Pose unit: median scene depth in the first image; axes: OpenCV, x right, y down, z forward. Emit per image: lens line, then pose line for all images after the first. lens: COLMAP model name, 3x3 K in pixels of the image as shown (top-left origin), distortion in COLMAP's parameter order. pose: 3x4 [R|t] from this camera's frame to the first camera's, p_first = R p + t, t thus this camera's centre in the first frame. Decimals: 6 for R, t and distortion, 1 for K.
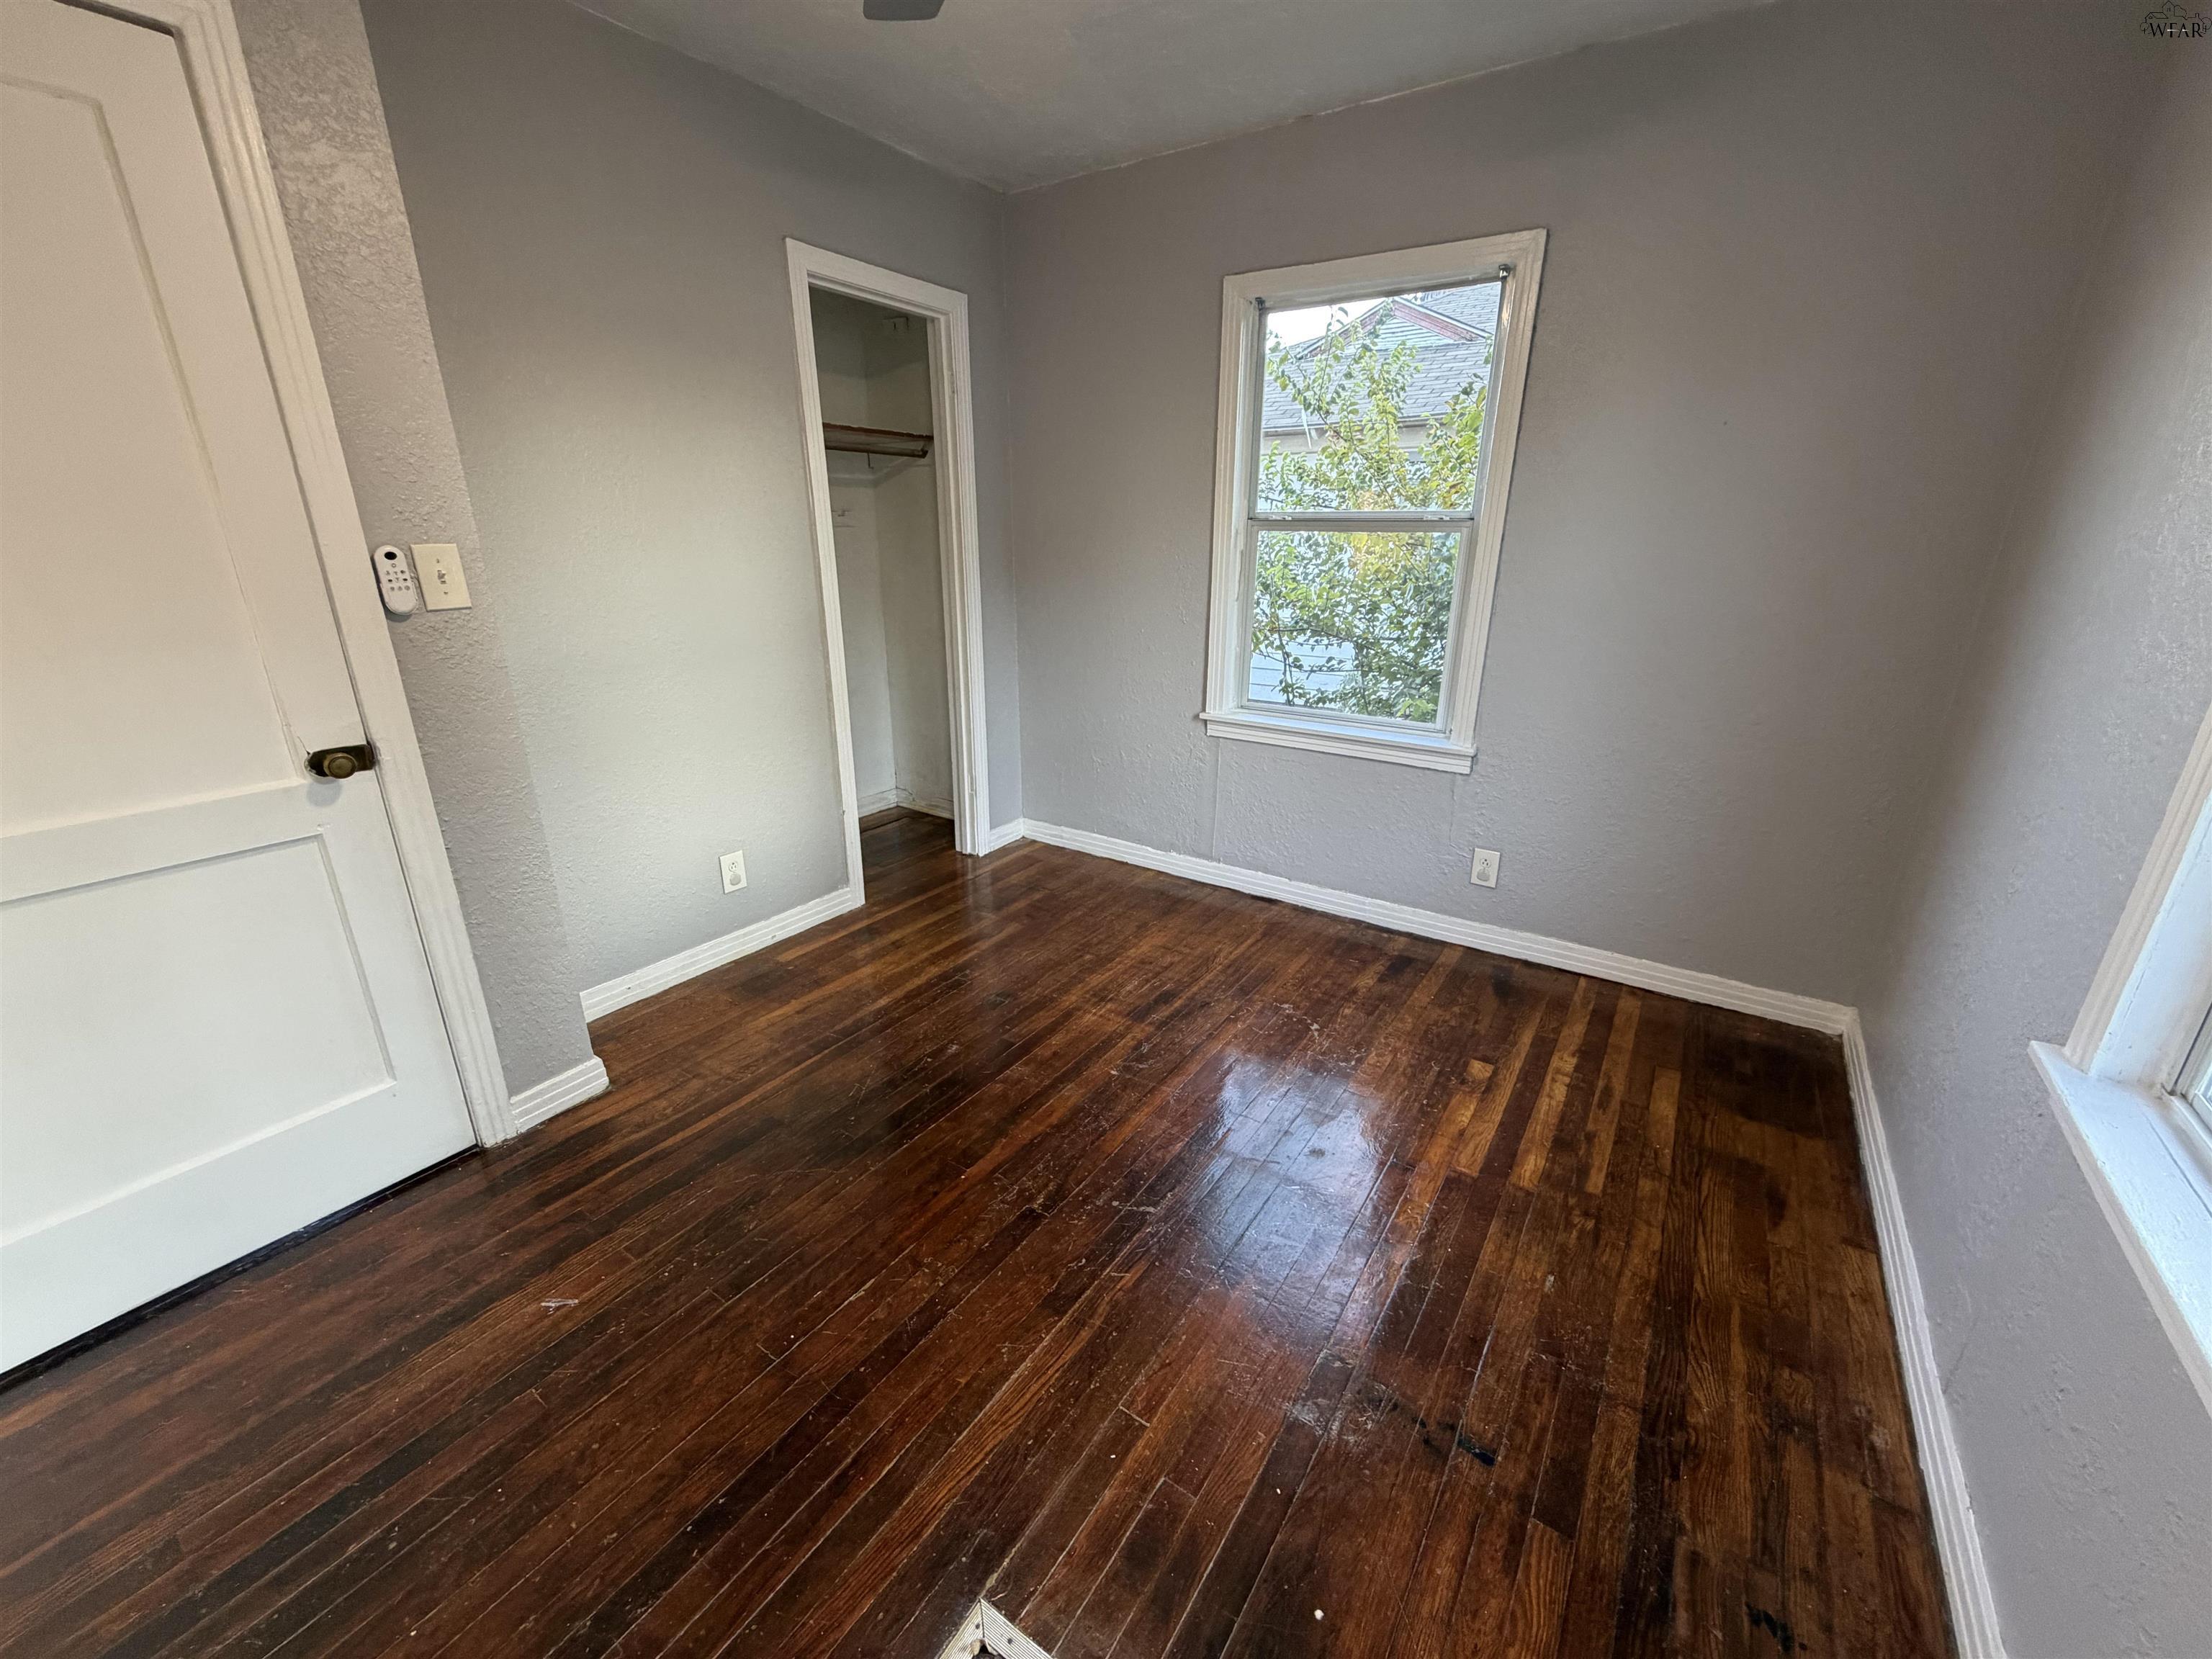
lens RADIAL K [[887.1, 0, 1107.0], [0, 887.1, 830.0], [0, 0, 1]] dist [-0.002358, -0.000232]
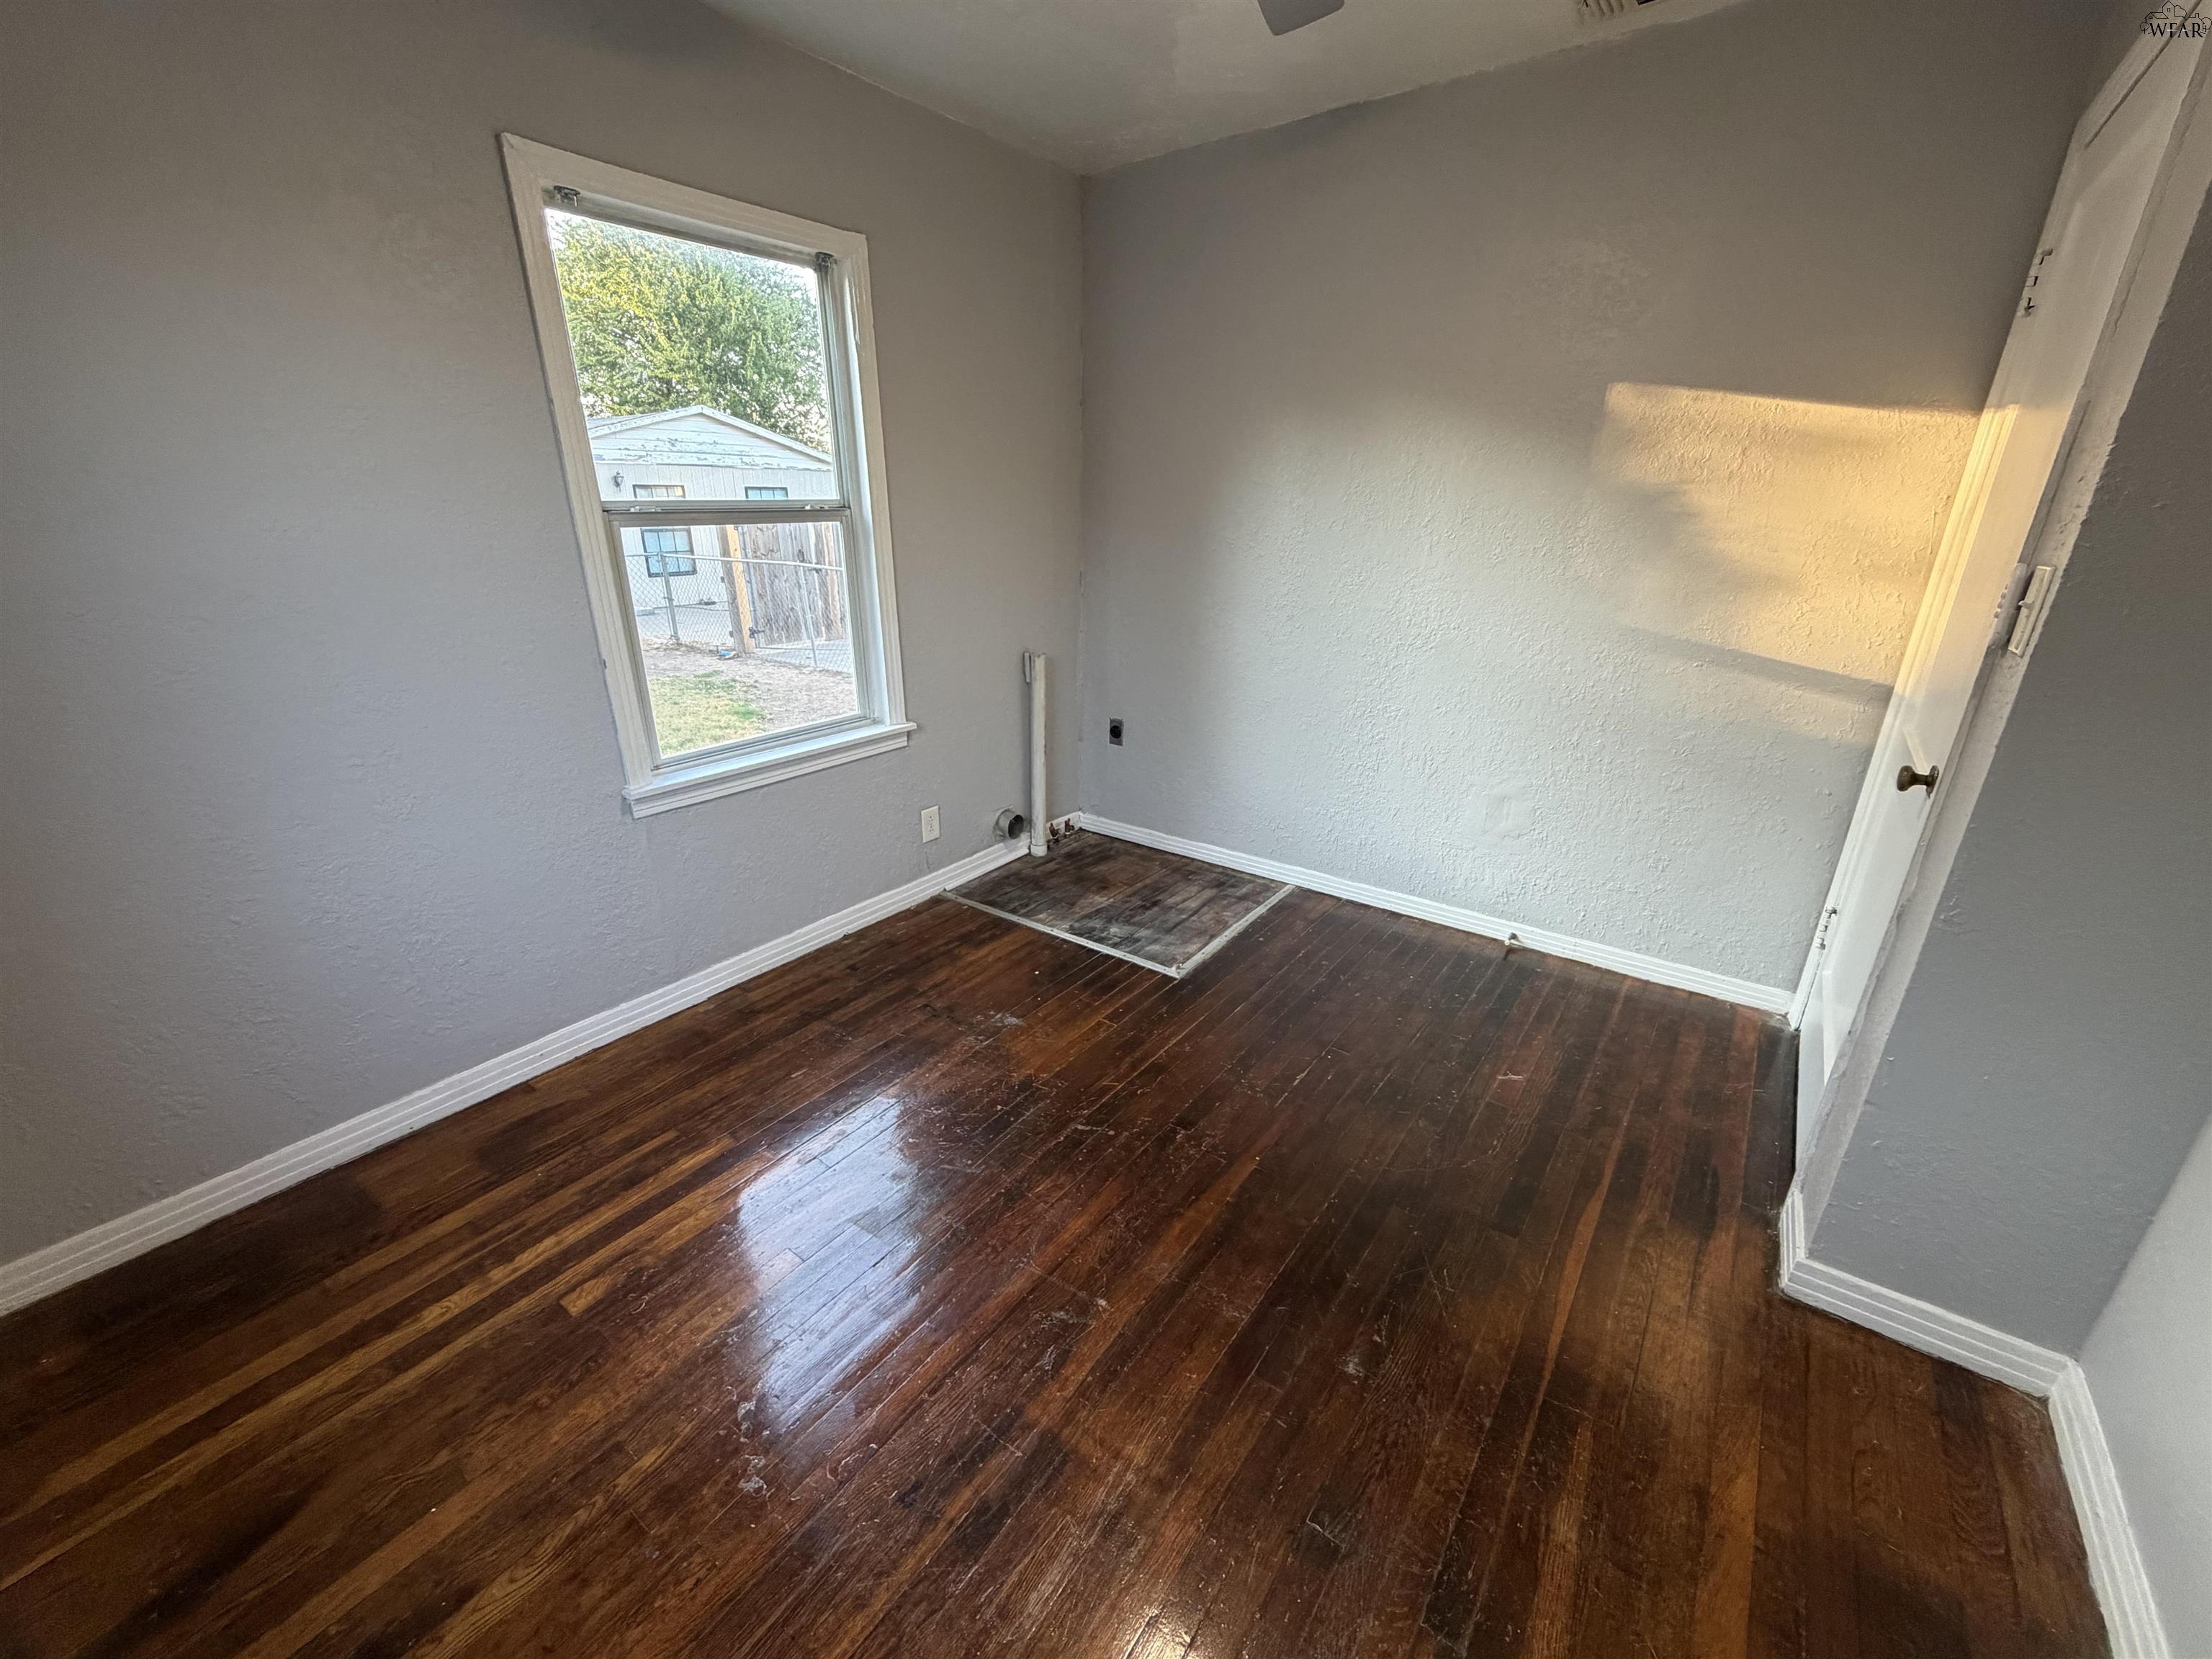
lens RADIAL K [[887.1, 0, 1103.2], [0, 887.1, 839.8], [0, 0, 1]] dist [-0.002358, -0.000232]
pose [[-0.999008, -0.021538, 0.038983, -0.013530], [0.008593, 0.765628, 0.643226, -0.503743], [-0.043700, 0.642923, -0.764683, 1.404526]]
